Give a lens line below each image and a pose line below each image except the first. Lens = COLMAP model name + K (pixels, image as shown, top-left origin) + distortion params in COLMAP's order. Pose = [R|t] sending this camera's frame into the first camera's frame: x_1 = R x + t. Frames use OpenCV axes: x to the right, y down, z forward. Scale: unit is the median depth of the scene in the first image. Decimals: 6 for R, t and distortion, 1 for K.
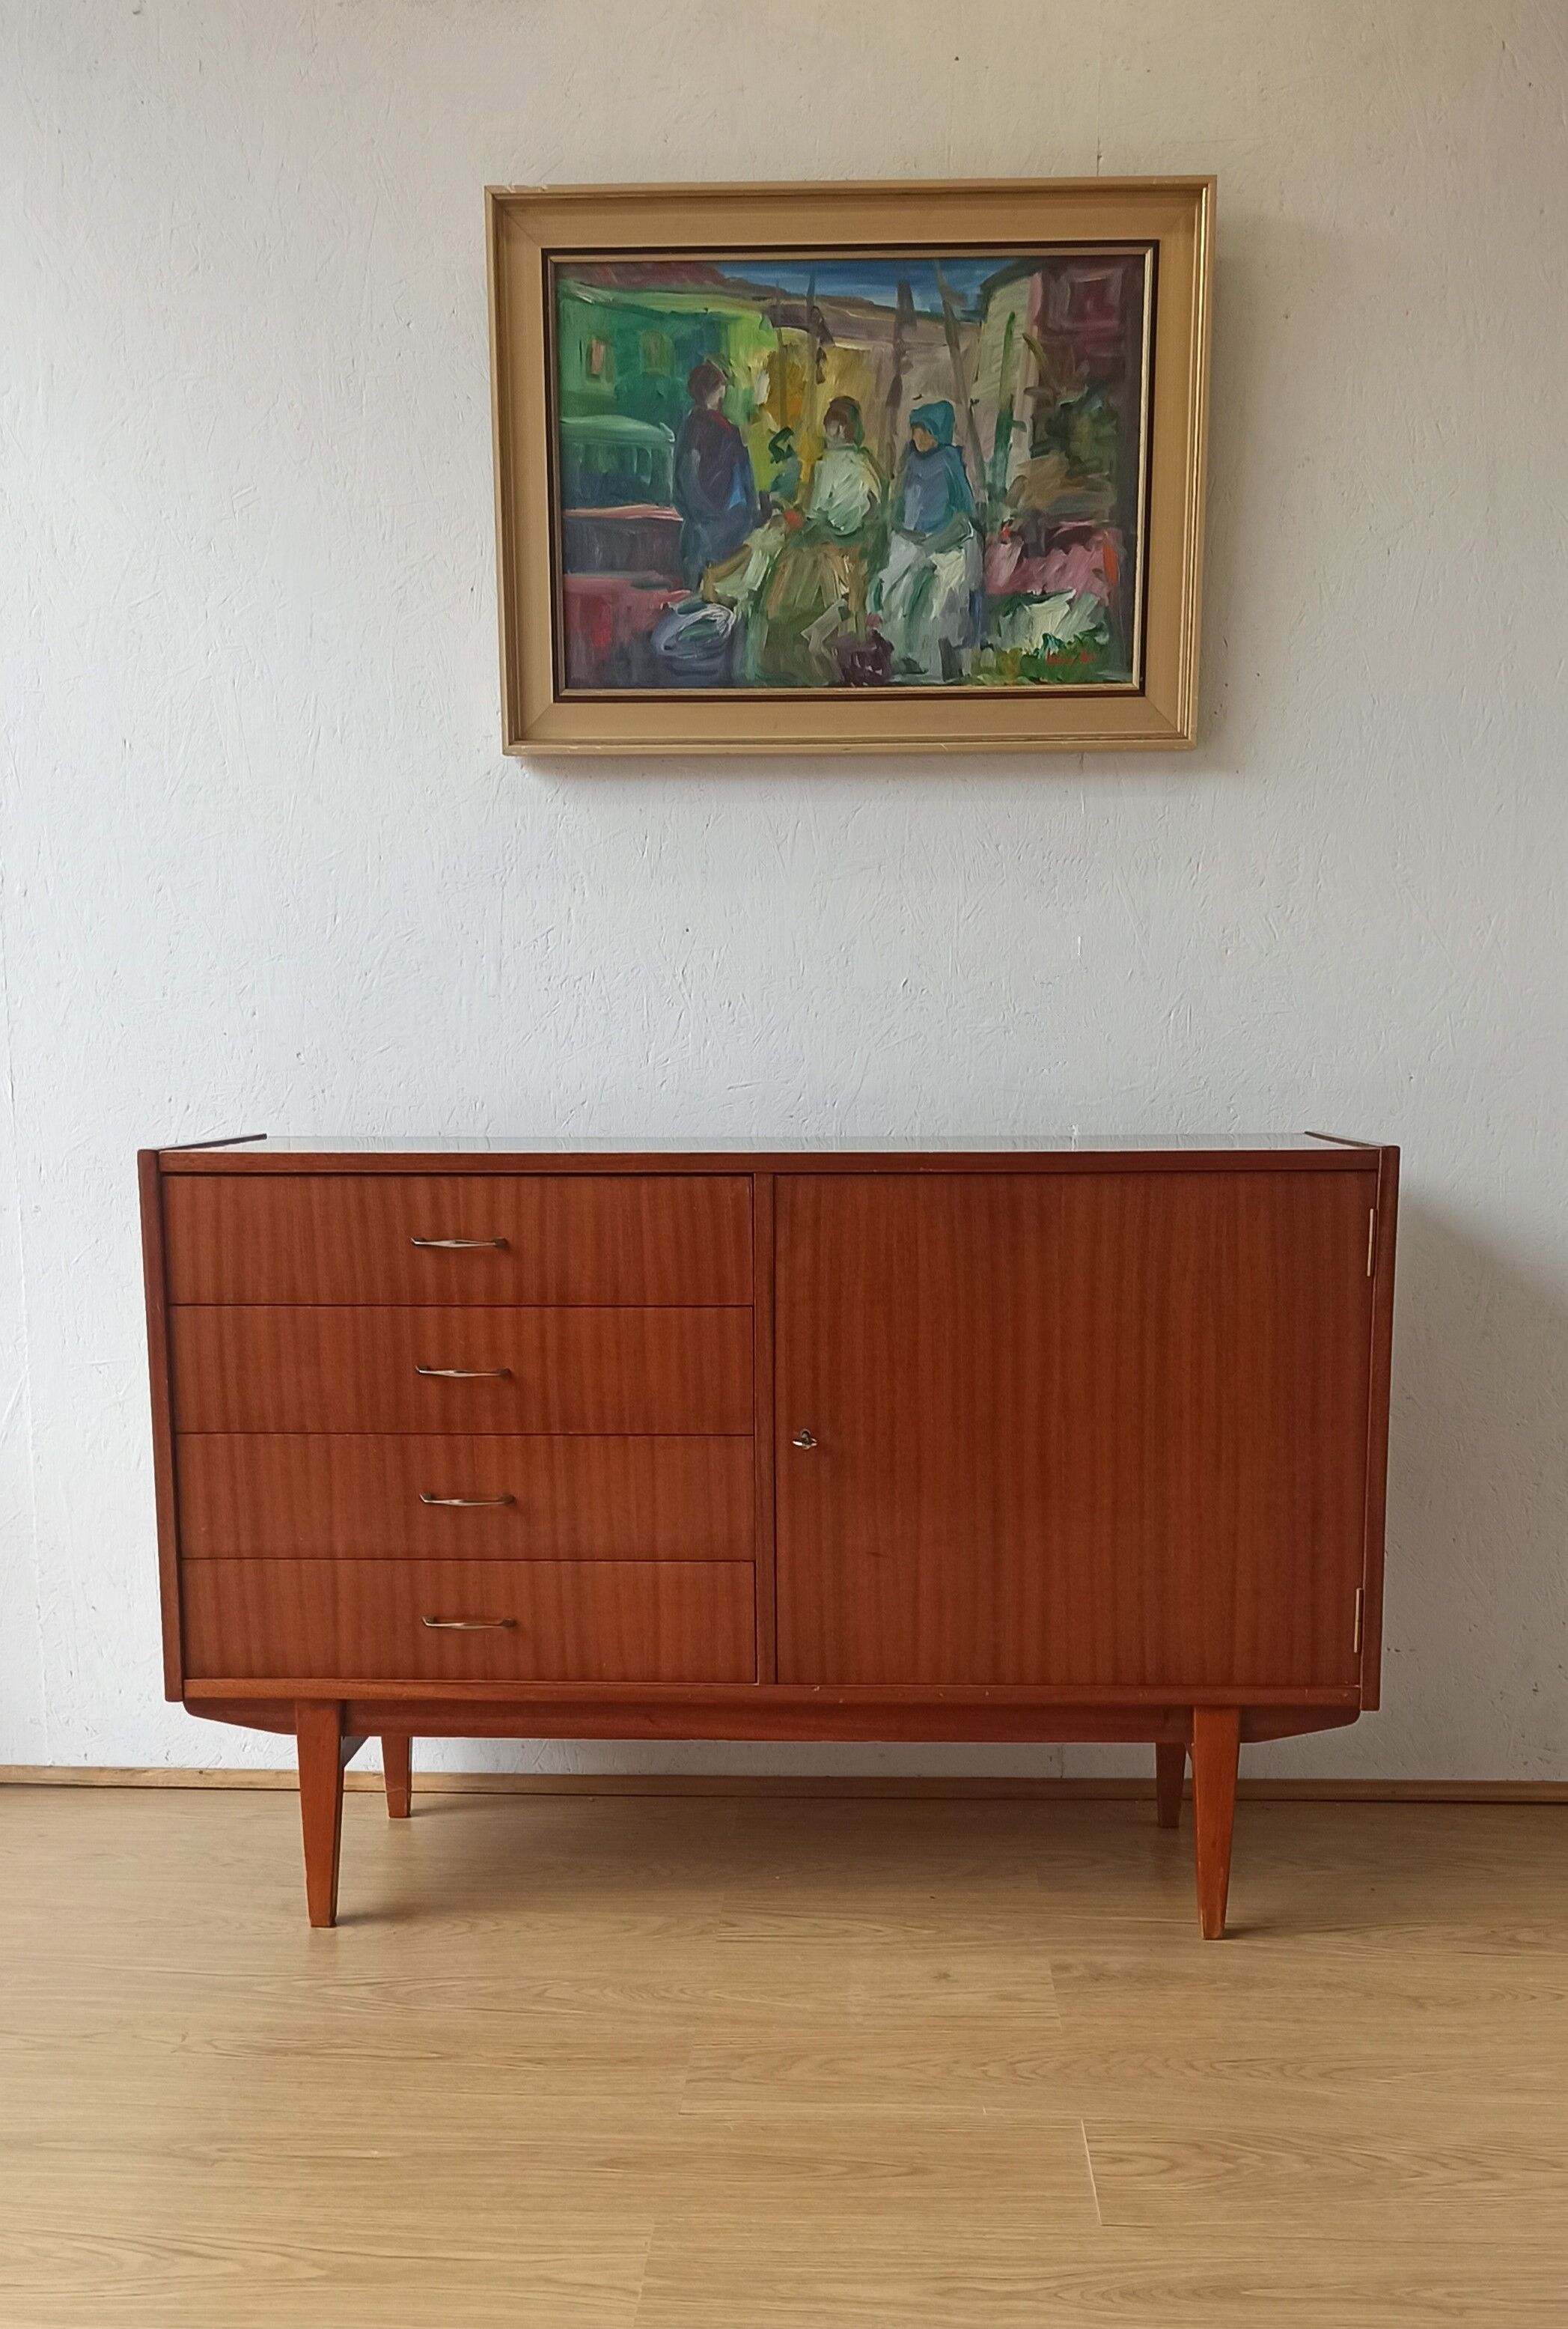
lens RADIAL K [[2454.3, 0, 768.0], [0, 2454.3, 1493.5], [0, 0, 1]] dist [0.025732, 0.000000]
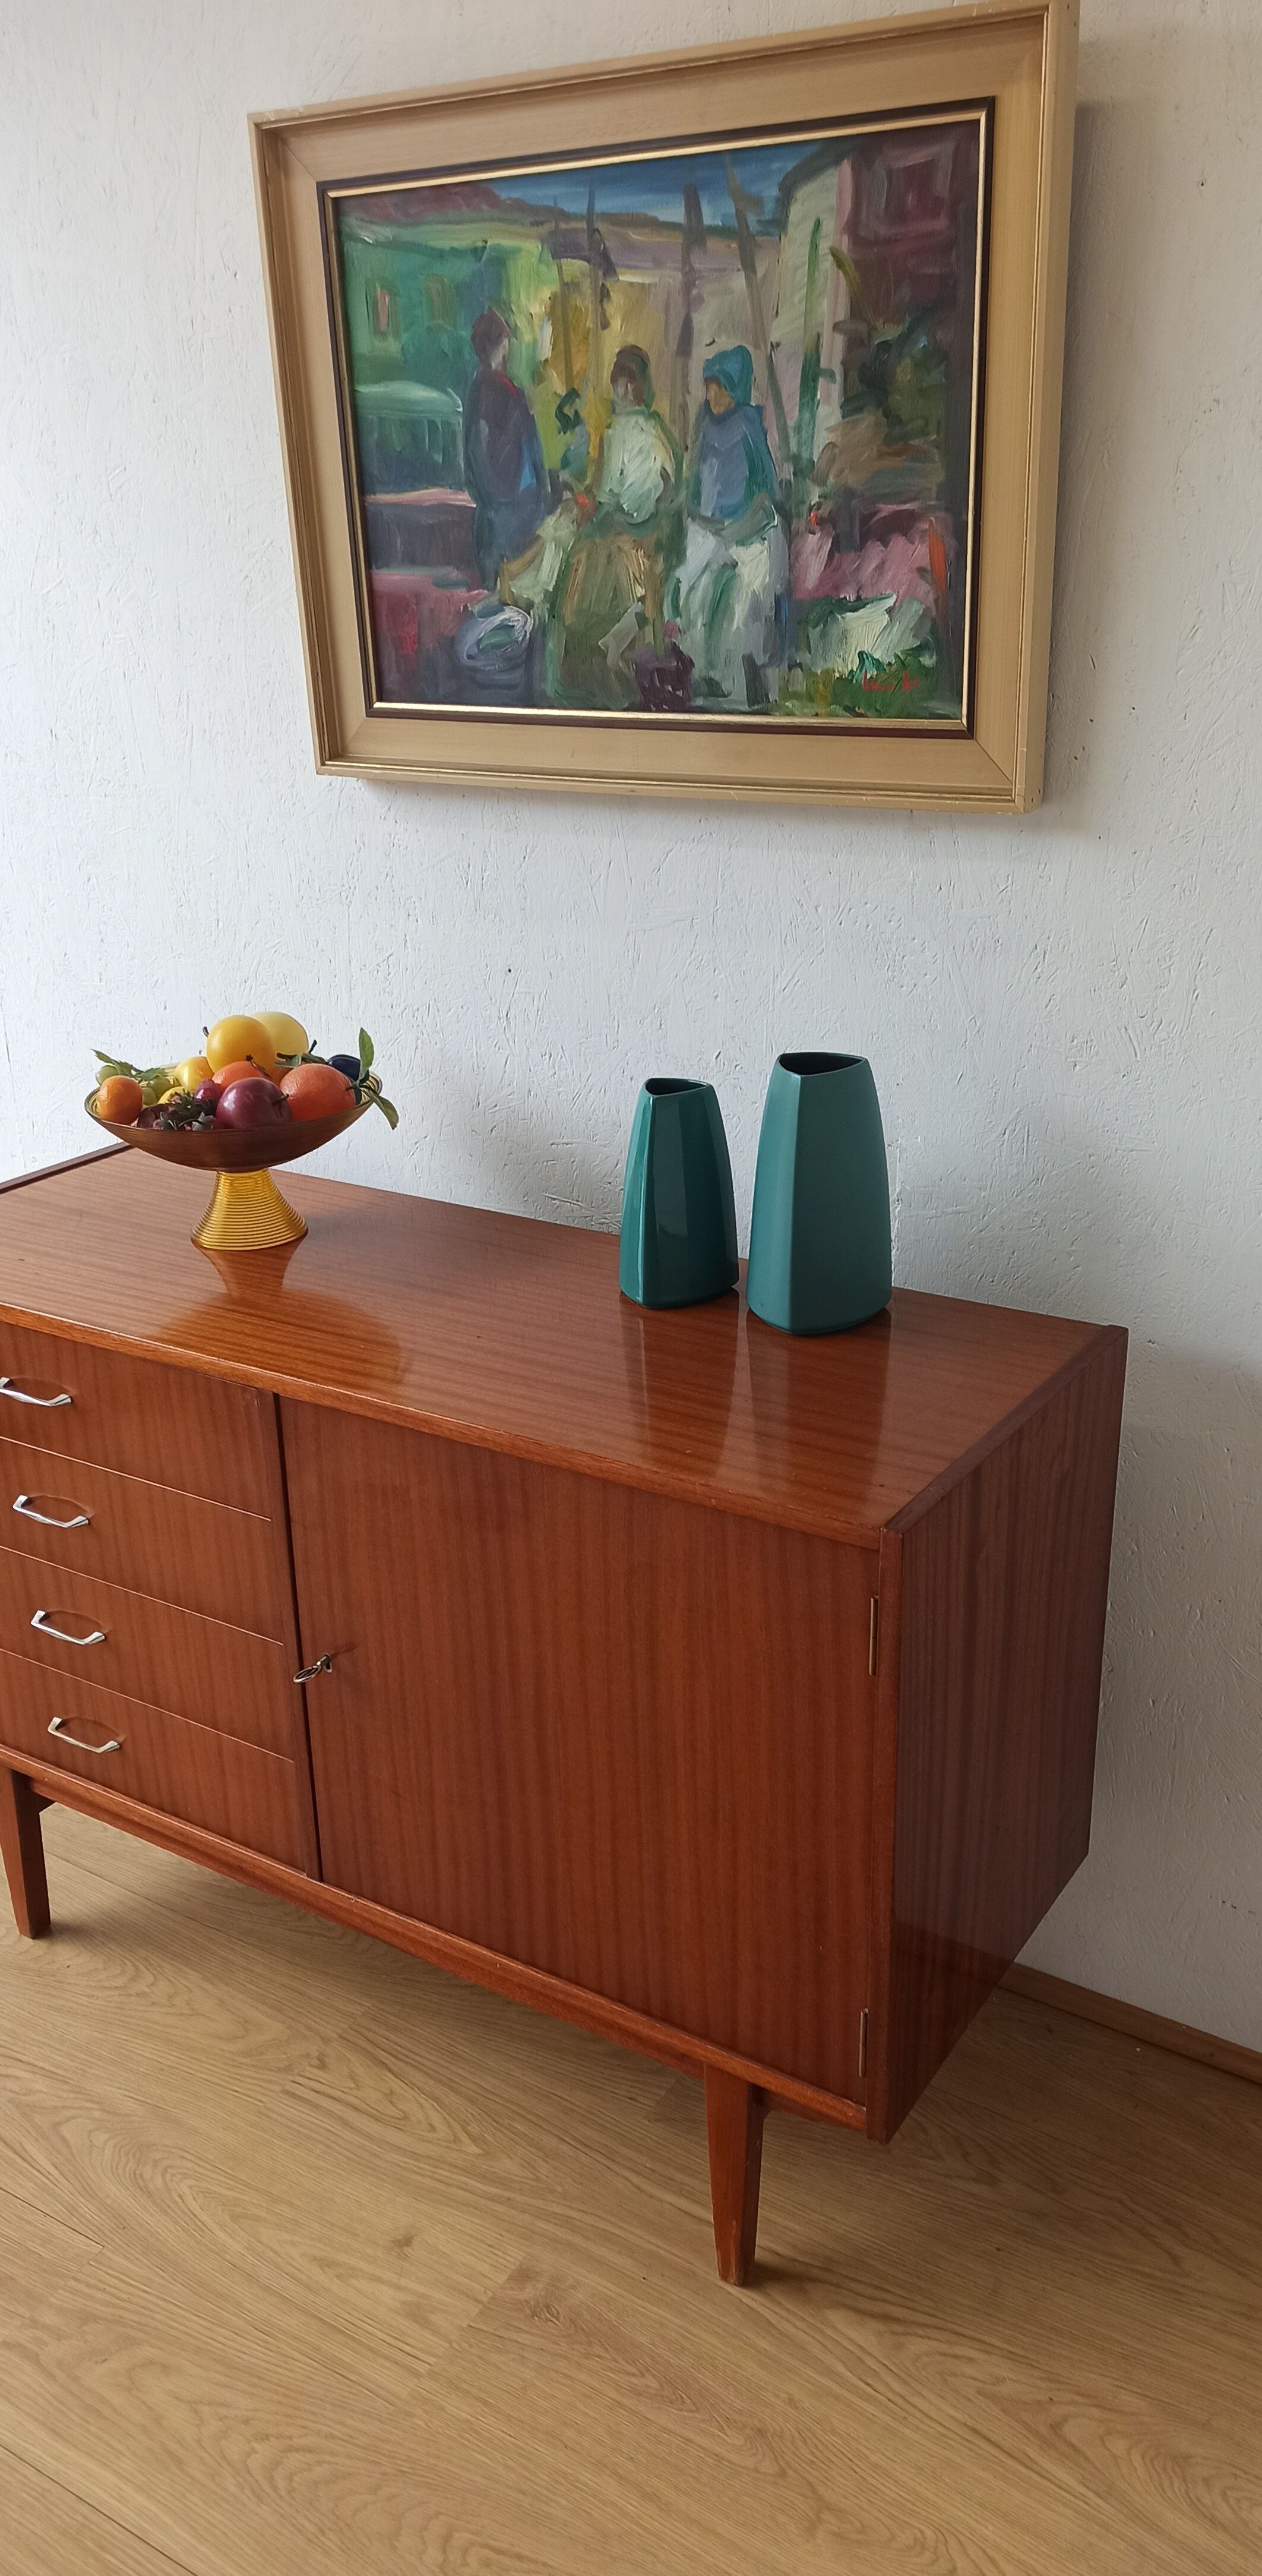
lens RADIAL K [[1965.7, 0, 659.2], [0, 1965.7, 1349.8], [0, 0, 1]] dist [0.054116, -0.070418]
pose [[0.872266, 0.177221, -0.455791, 0.388534], [-0.074743, 0.969388, 0.233880, -0.280860], [0.483287, -0.169938, 0.858810, 0.399155]]
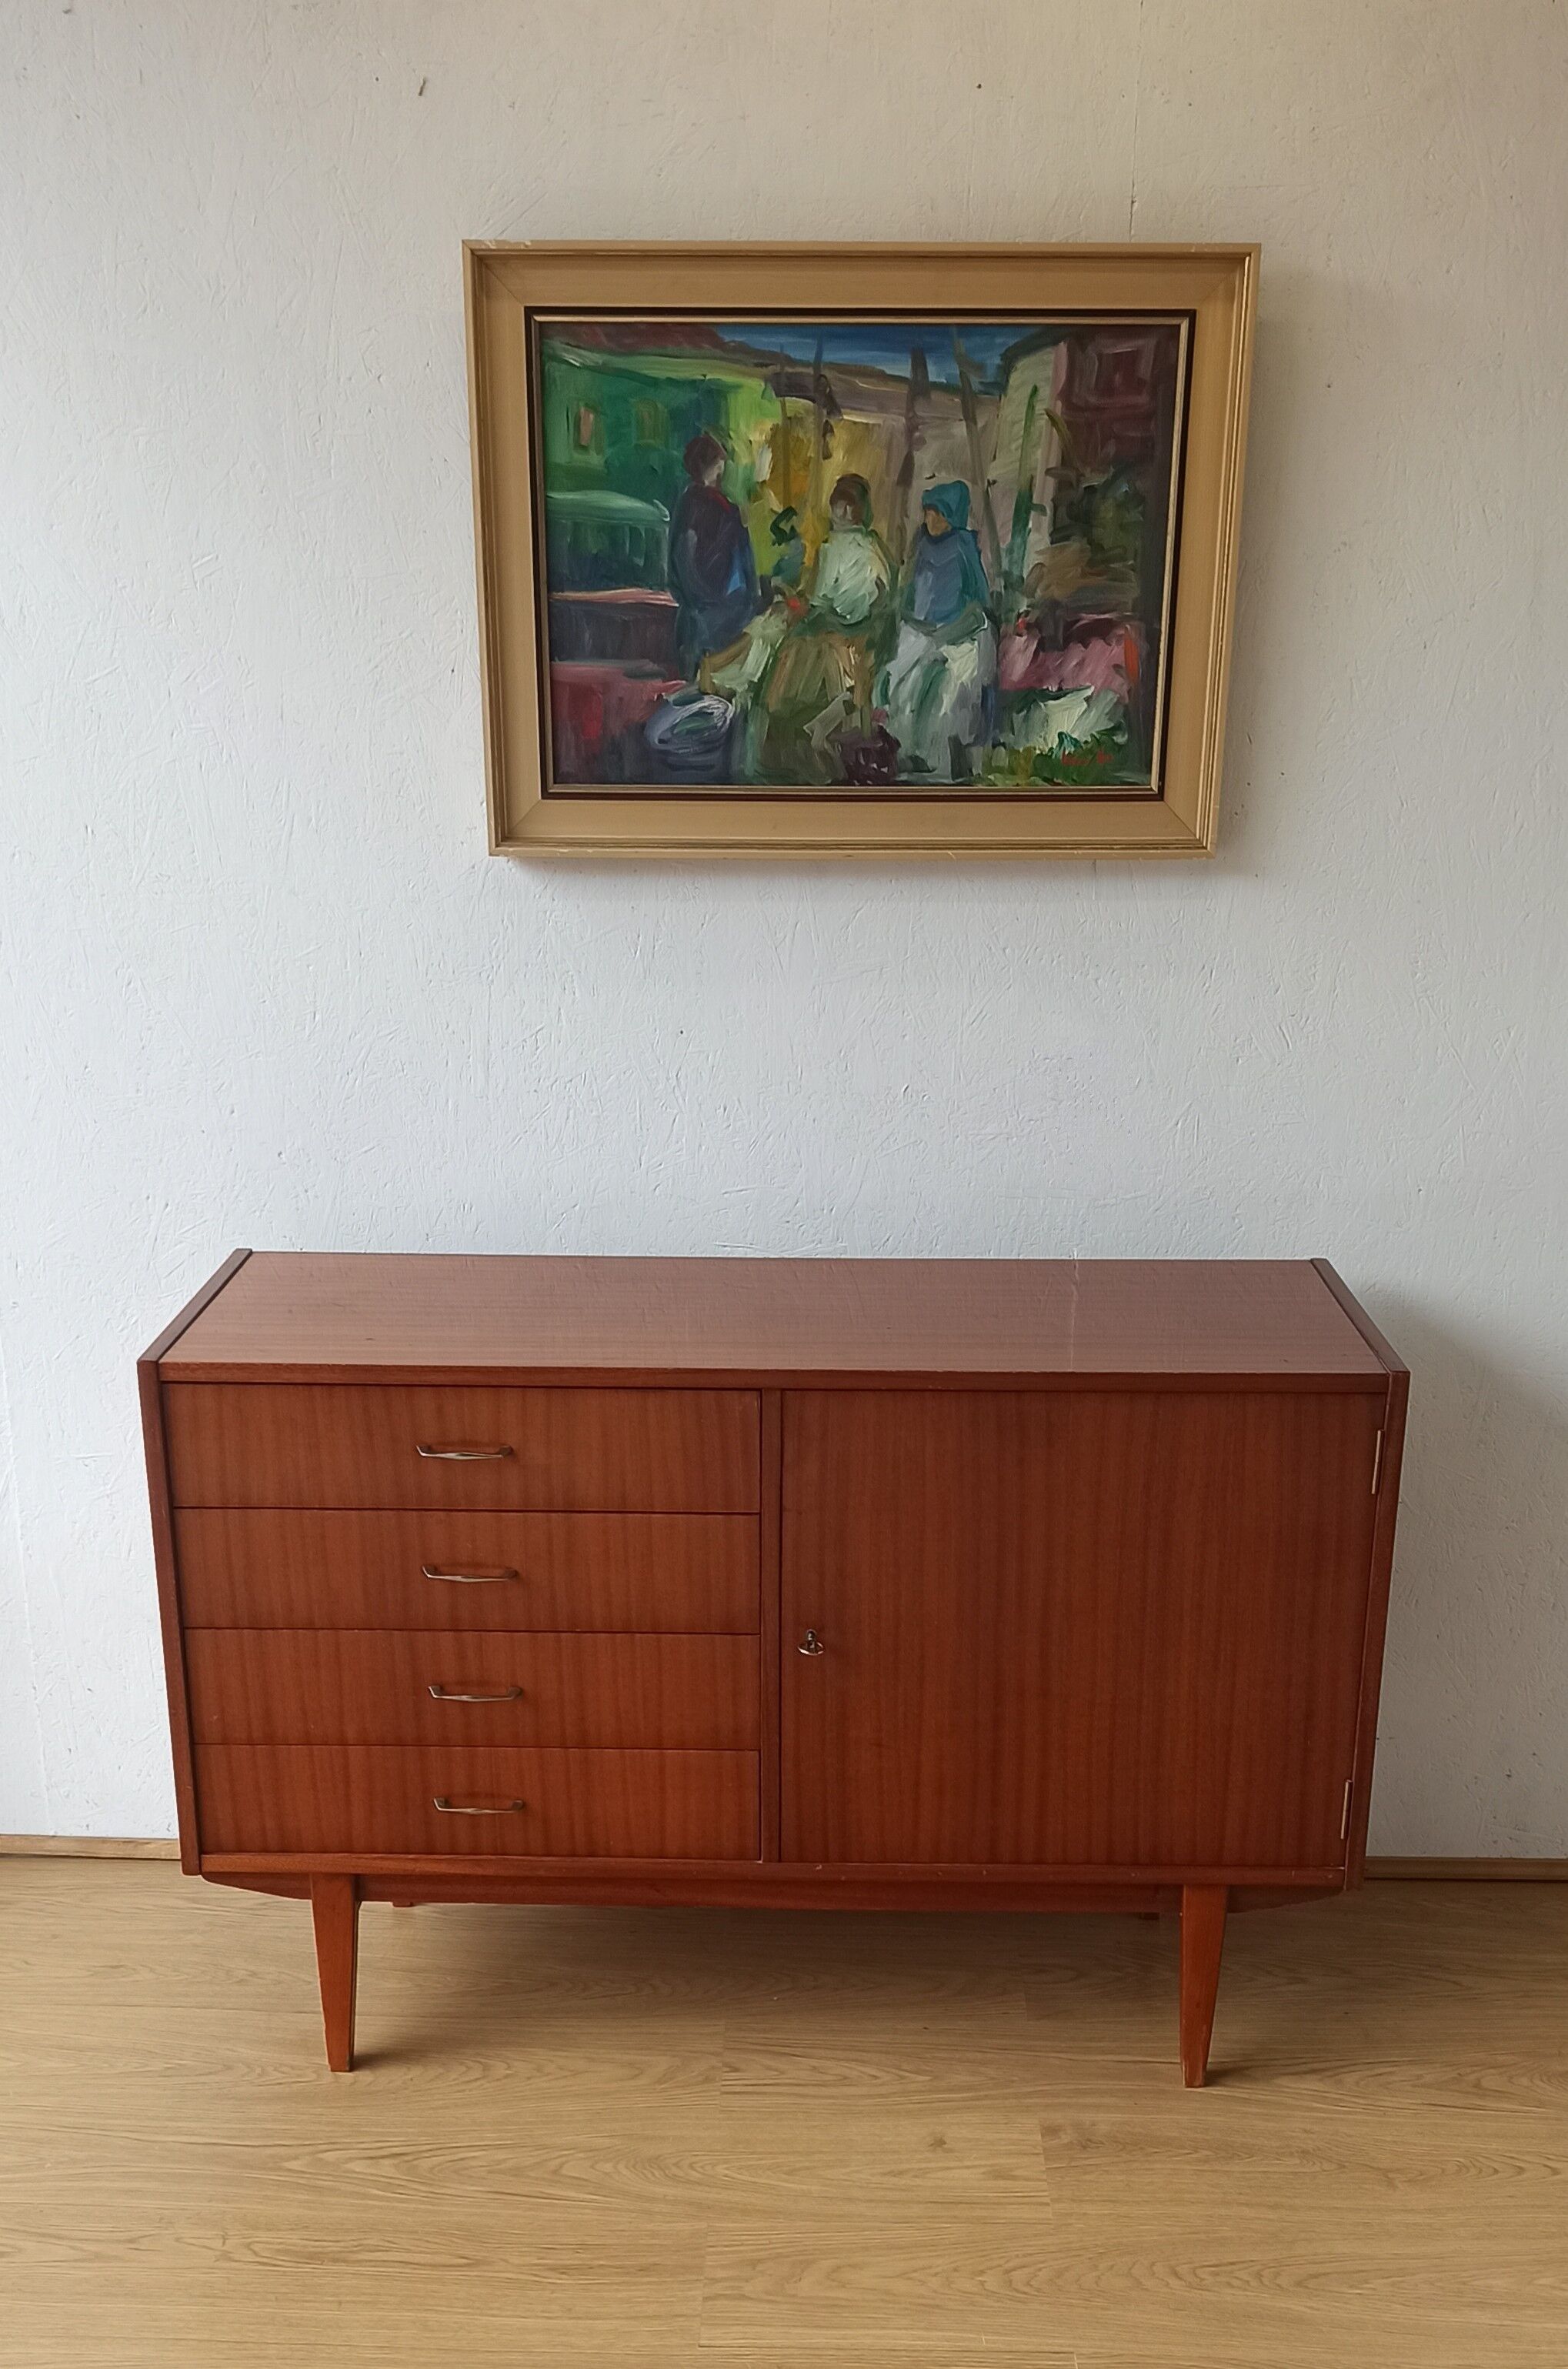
lens RADIAL K [[2526.0, 0, 759.9], [0, 2526.0, 1566.3], [0, 0, 1]] dist [0.027195, 0.000000]
pose [[0.999752, -0.001251, 0.022240, -0.025706], [-0.002849, 0.983034, 0.183402, -0.215458], [-0.022092, -0.183420, 0.982786, -0.015652]]
